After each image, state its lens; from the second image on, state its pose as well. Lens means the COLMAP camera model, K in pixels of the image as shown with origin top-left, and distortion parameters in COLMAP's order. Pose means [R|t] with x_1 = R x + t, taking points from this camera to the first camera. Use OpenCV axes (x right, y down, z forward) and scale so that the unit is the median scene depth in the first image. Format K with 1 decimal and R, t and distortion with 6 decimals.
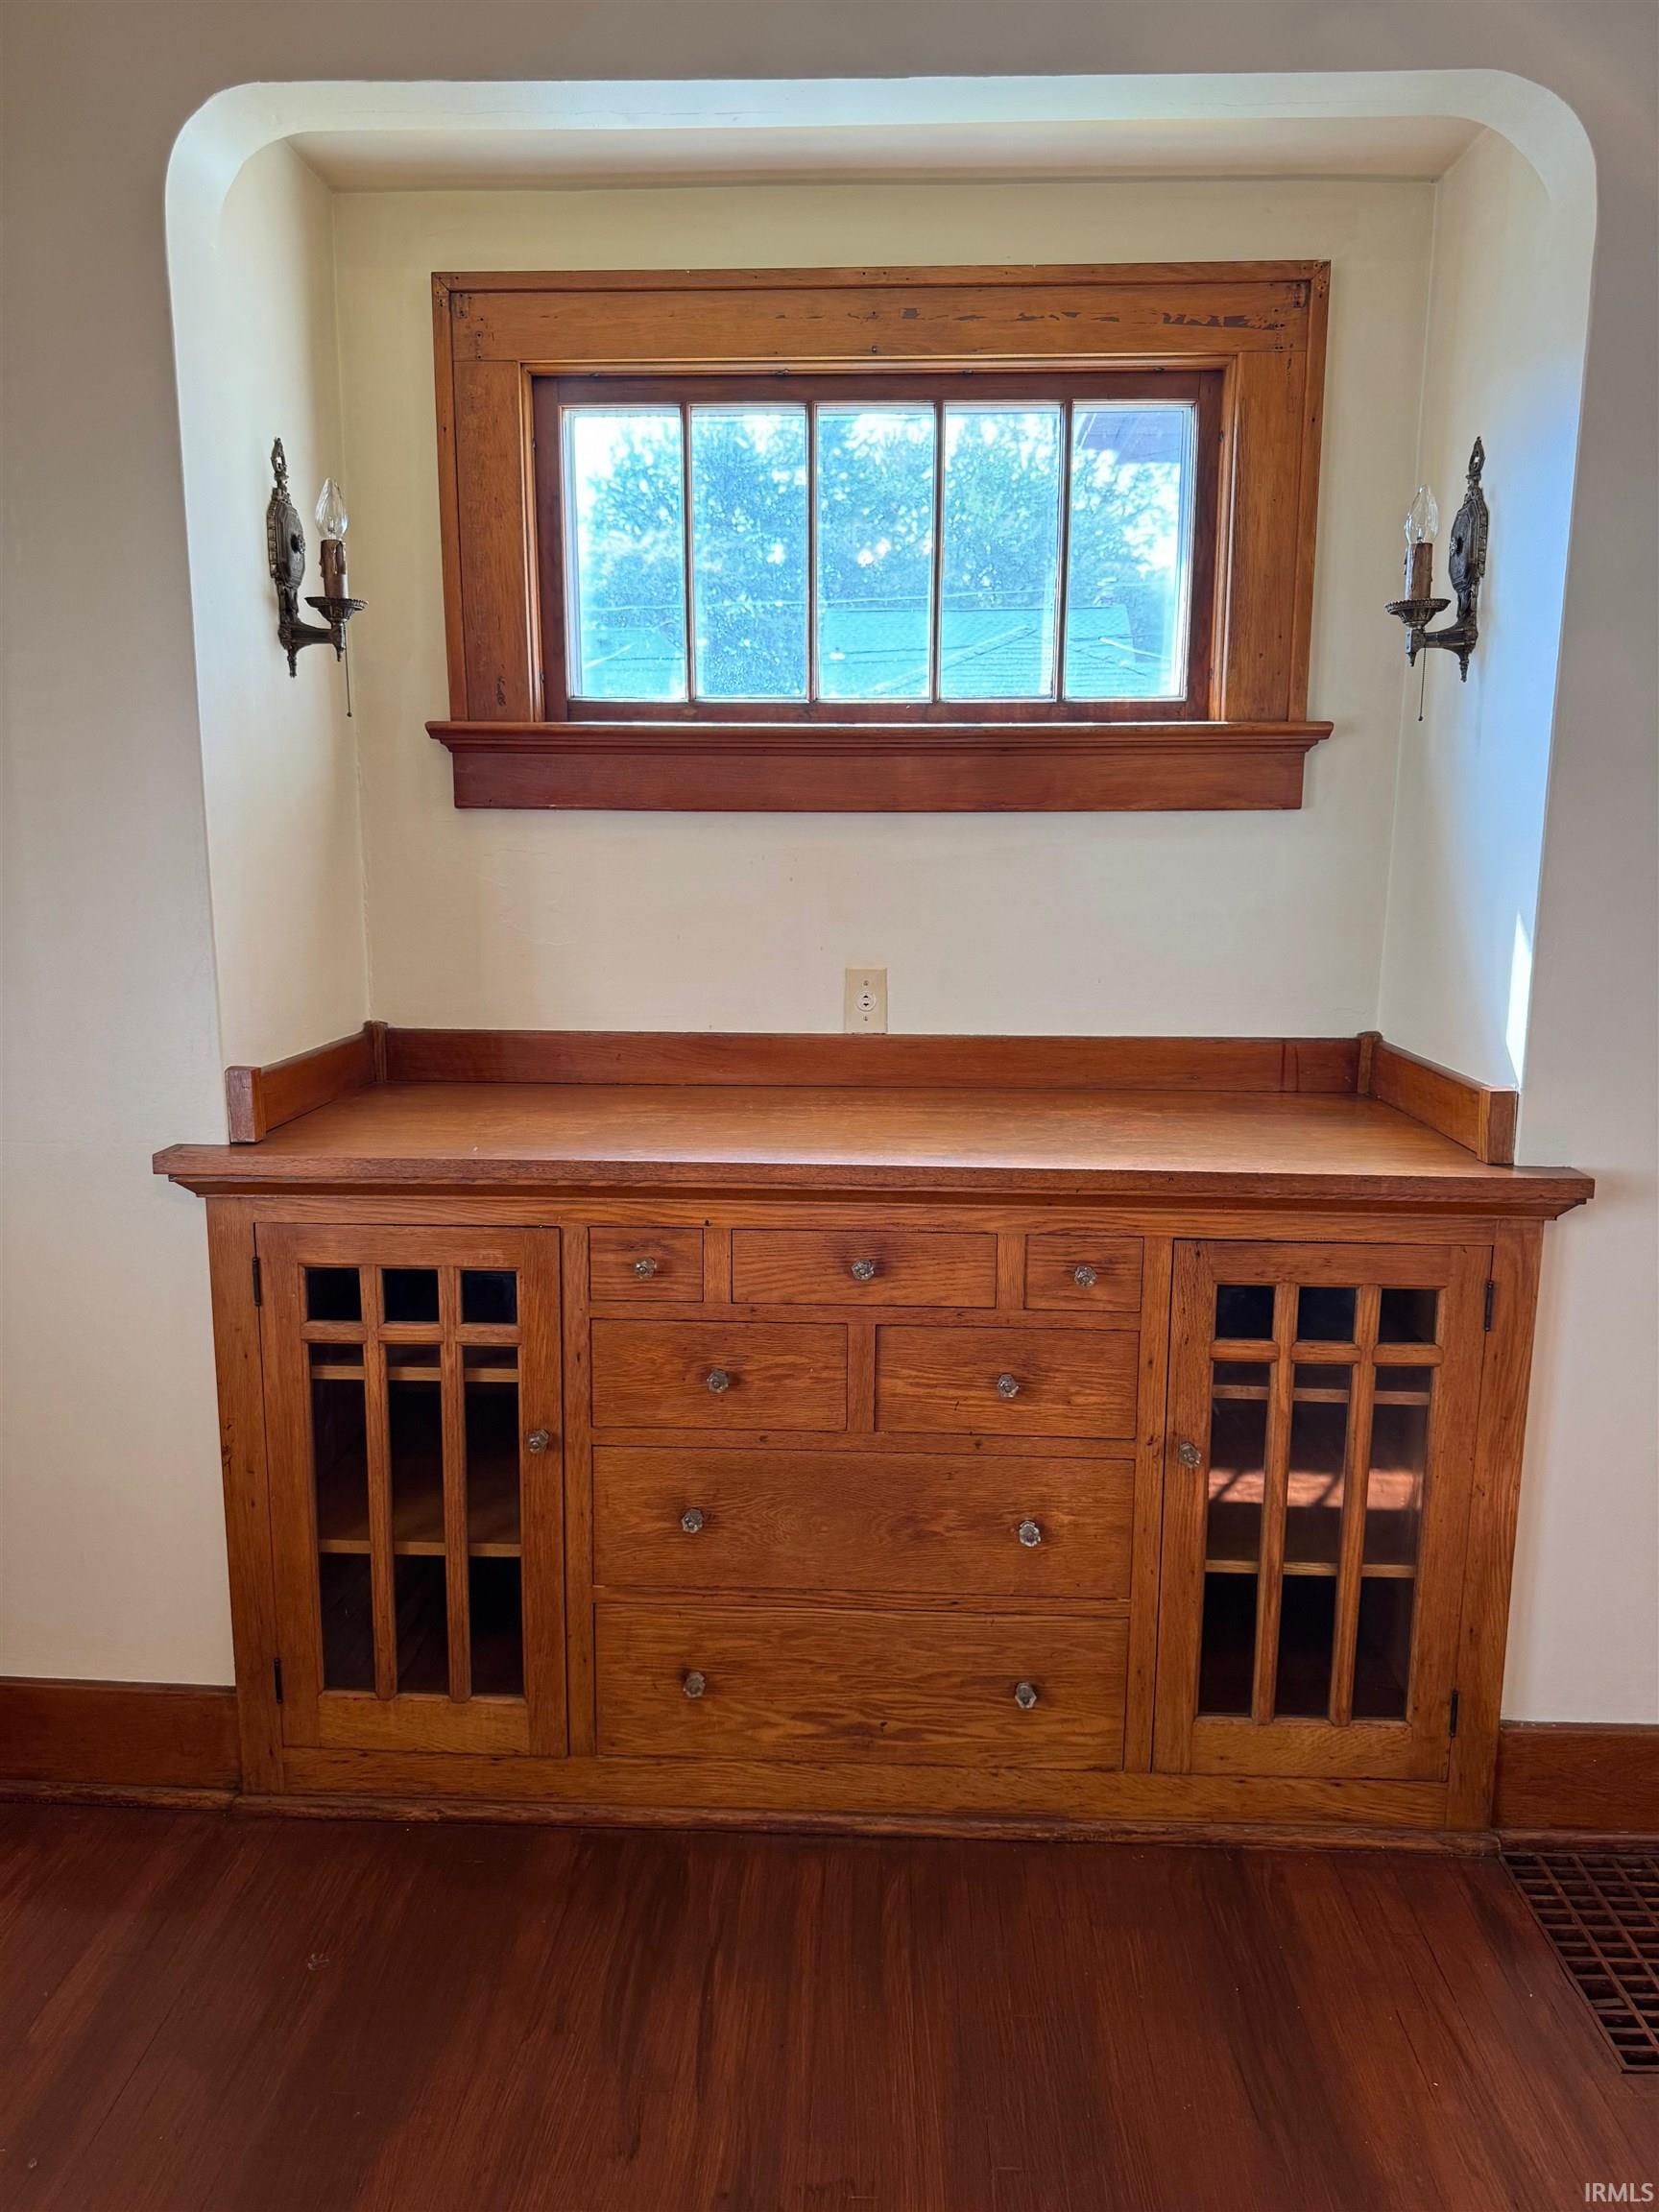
lens RADIAL K [[1551.8, 0, 822.6], [0, 1551.8, 1104.1], [0, 0, 1]] dist [0.181999, -0.324478]
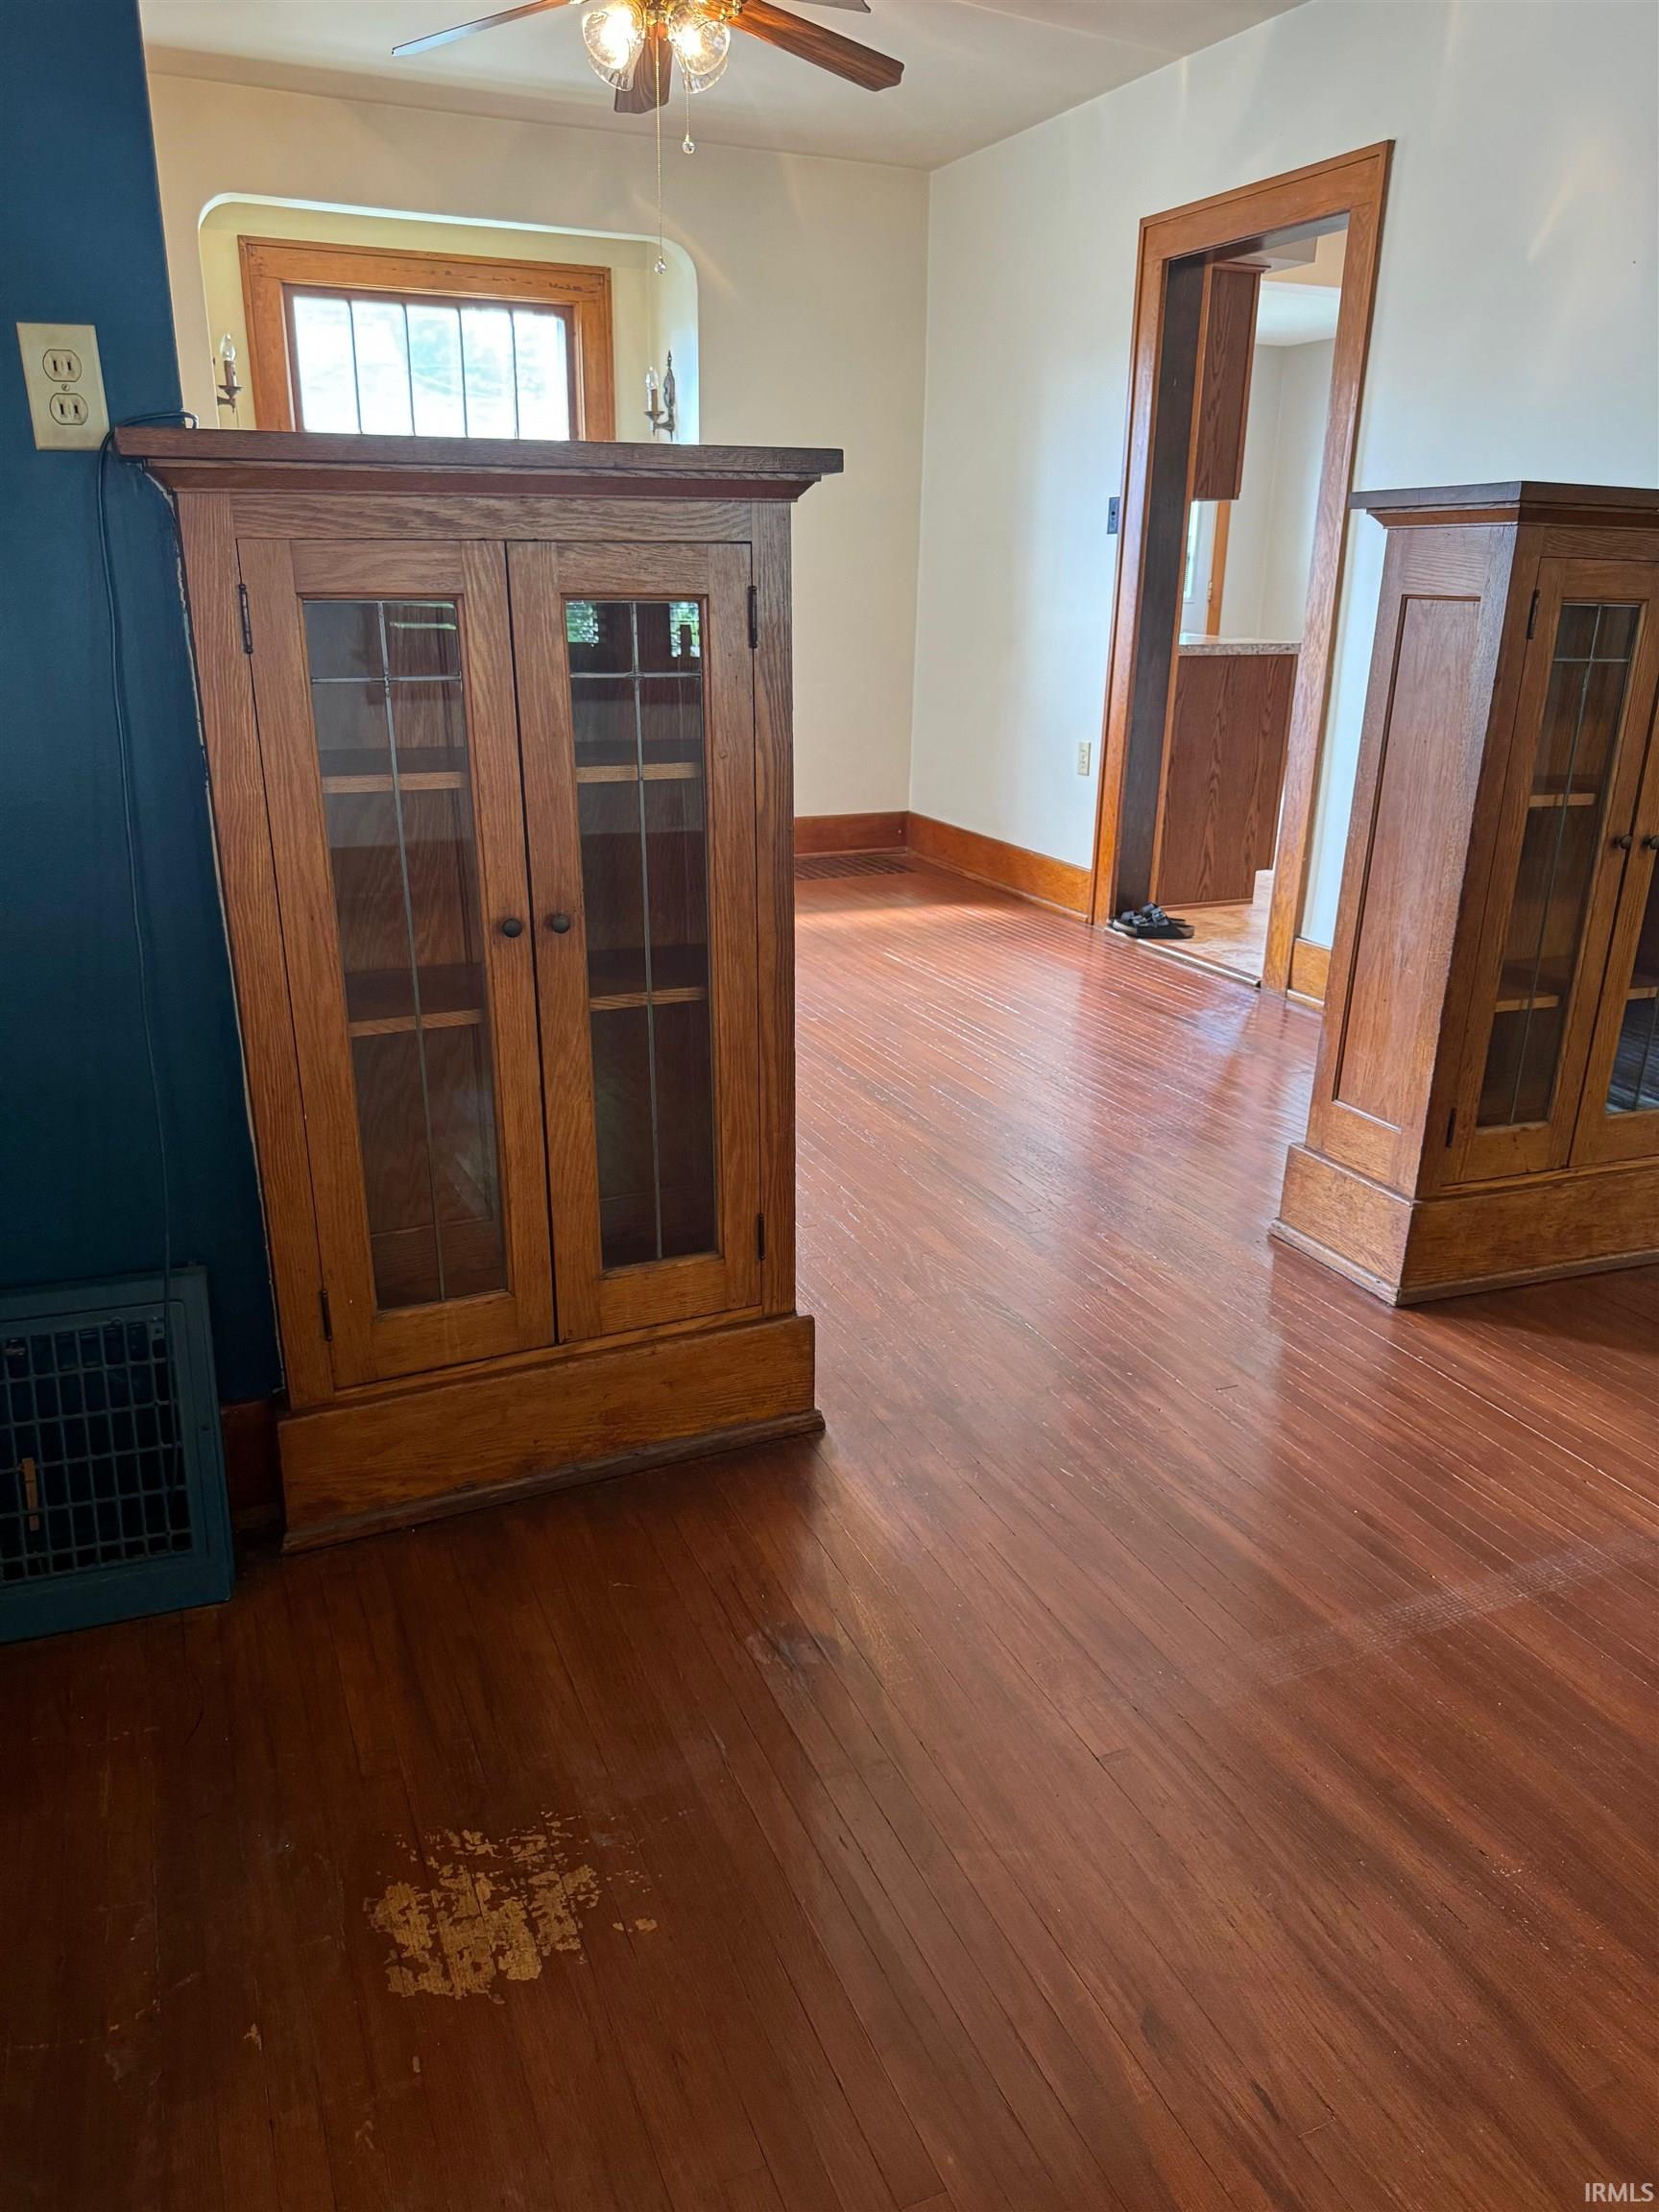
lens RADIAL K [[1551.8, 0, 822.6], [0, 1551.8, 1104.1], [0, 0, 1]] dist [0.181999, -0.324478]
pose [[0.903087, -0.128261, 0.409857, -0.648072], [0.064412, 0.984018, 0.166013, 0.430679], [-0.424600, -0.123524, 0.896915, -1.752678]]
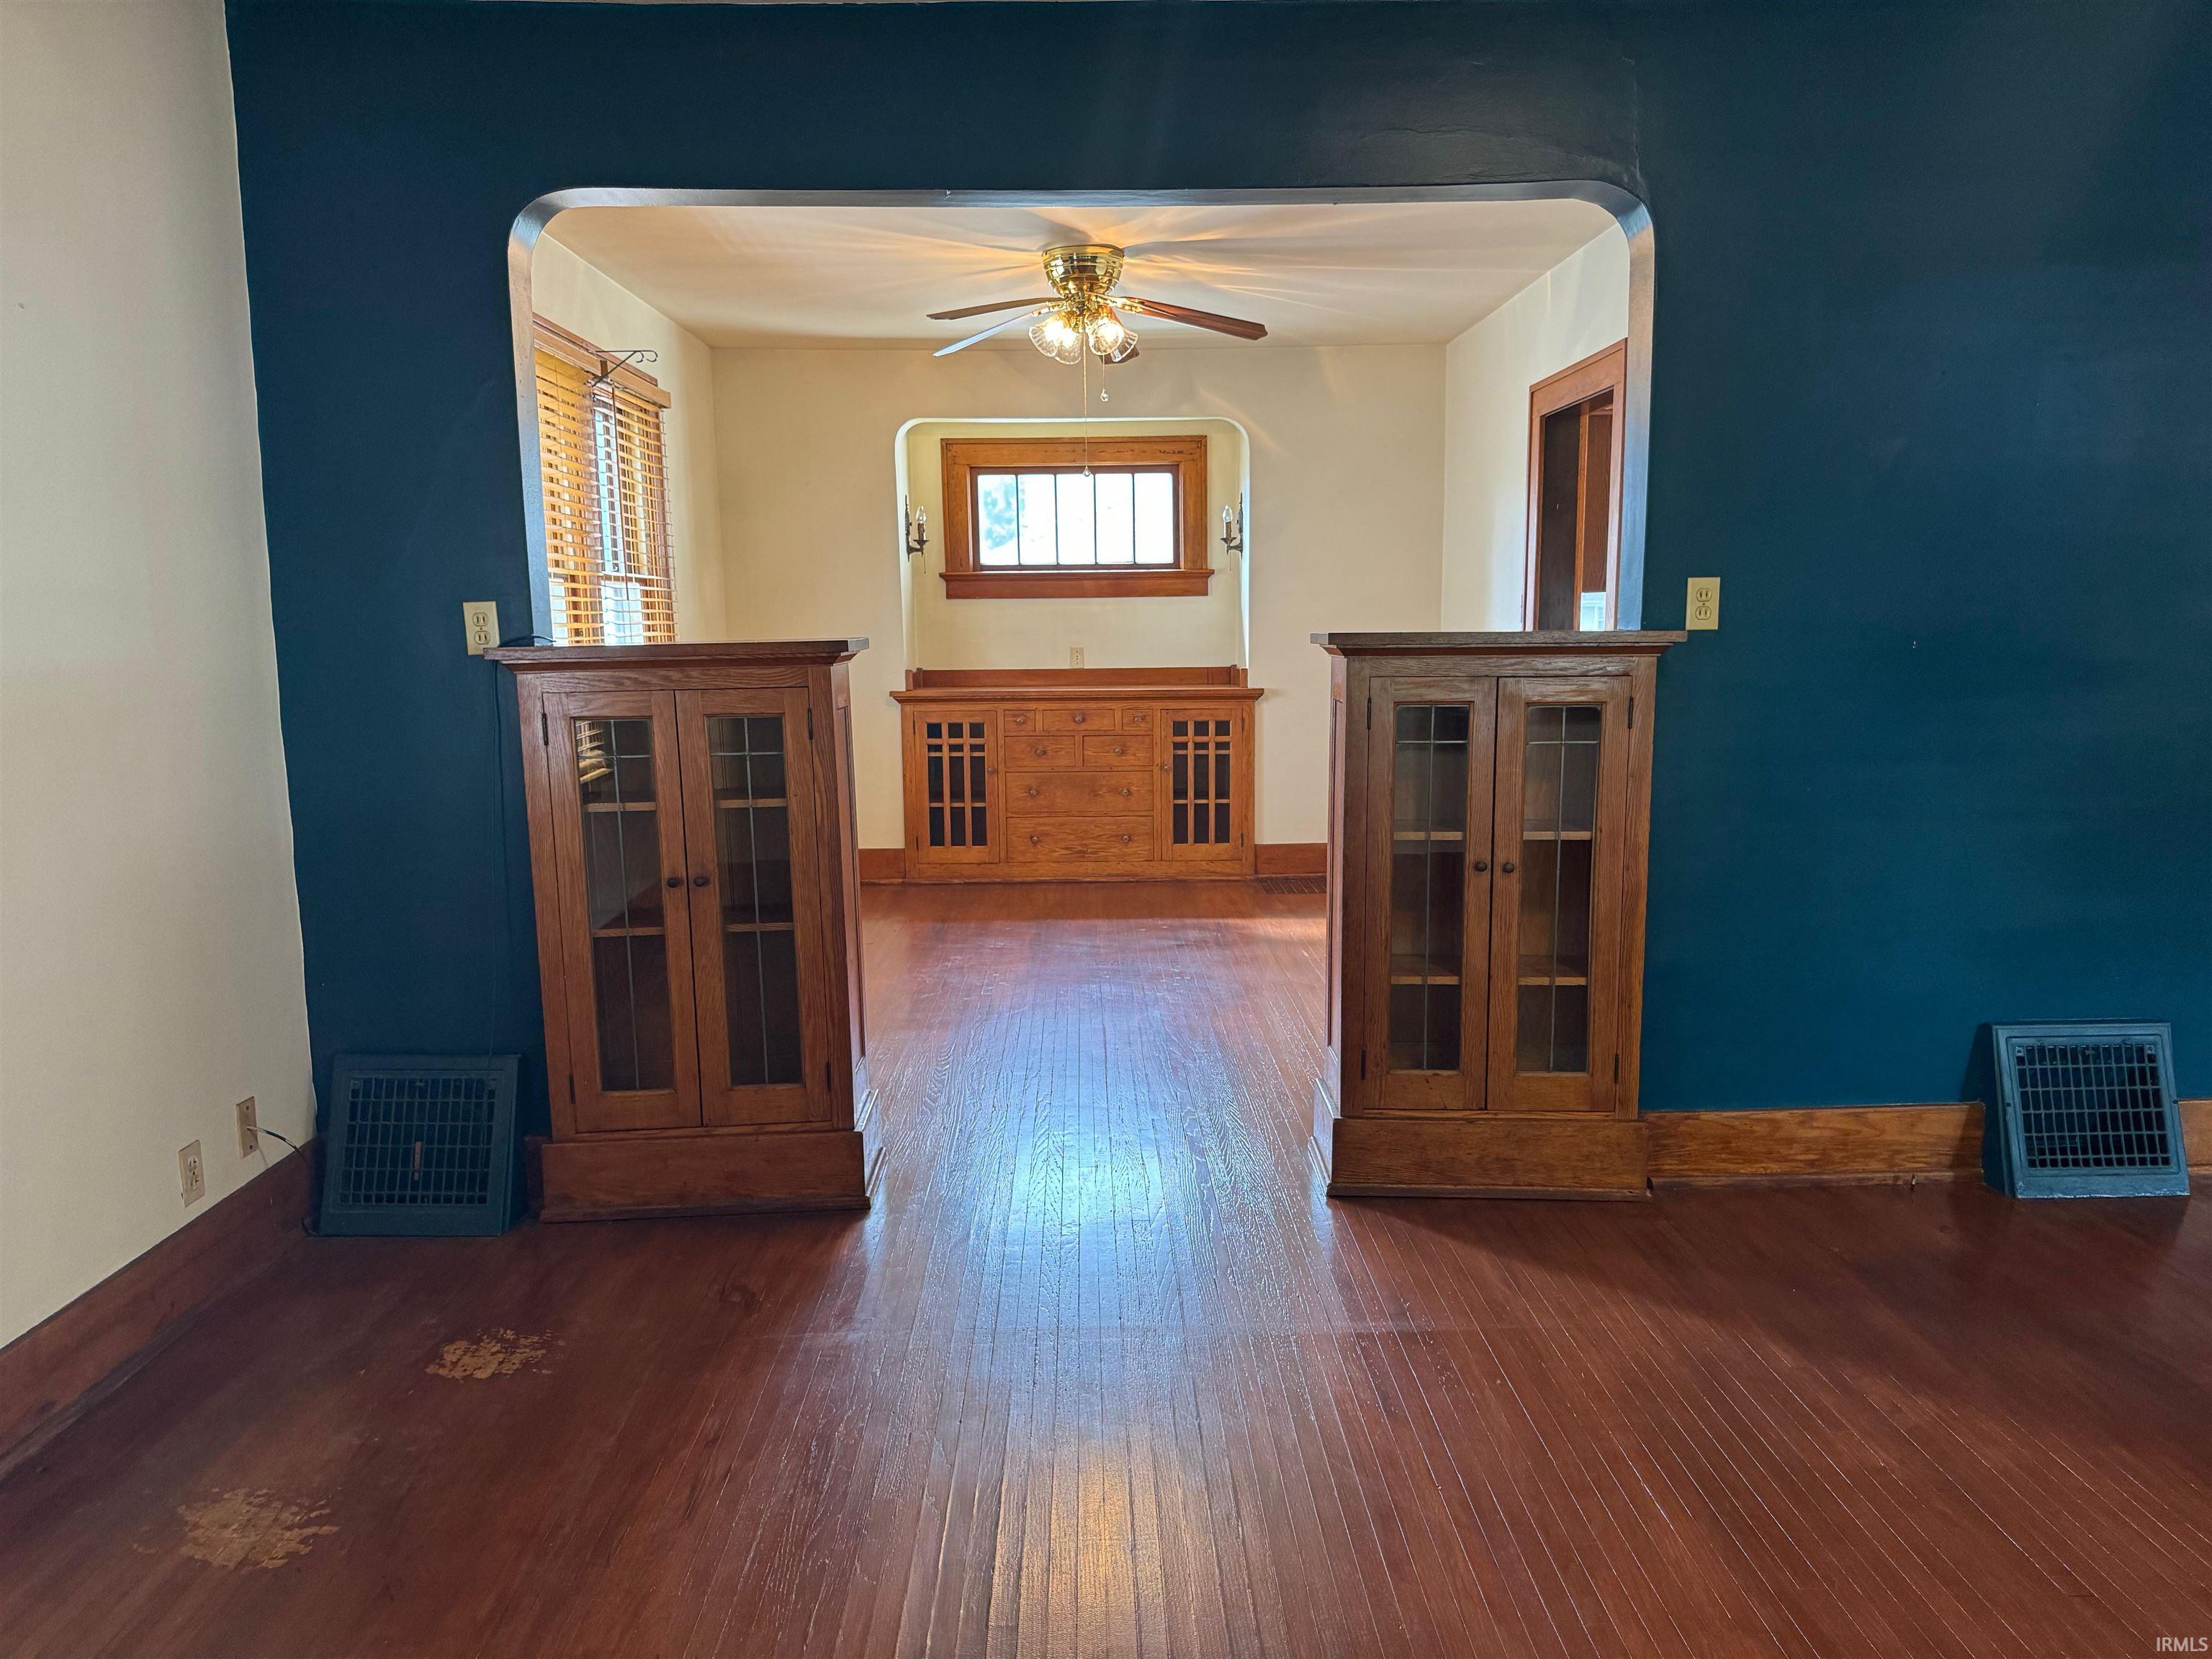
lens RADIAL K [[1551.8, 0, 1107.4], [0, 1551.8, 831.0], [0, 0, 1]] dist [0.181999, -0.324478]
pose [[0.998391, -0.024378, 0.051197, -0.094813], [0.026527, 0.998777, -0.041718, 0.491013], [-0.050118, 0.043009, 0.997817, -2.504121]]
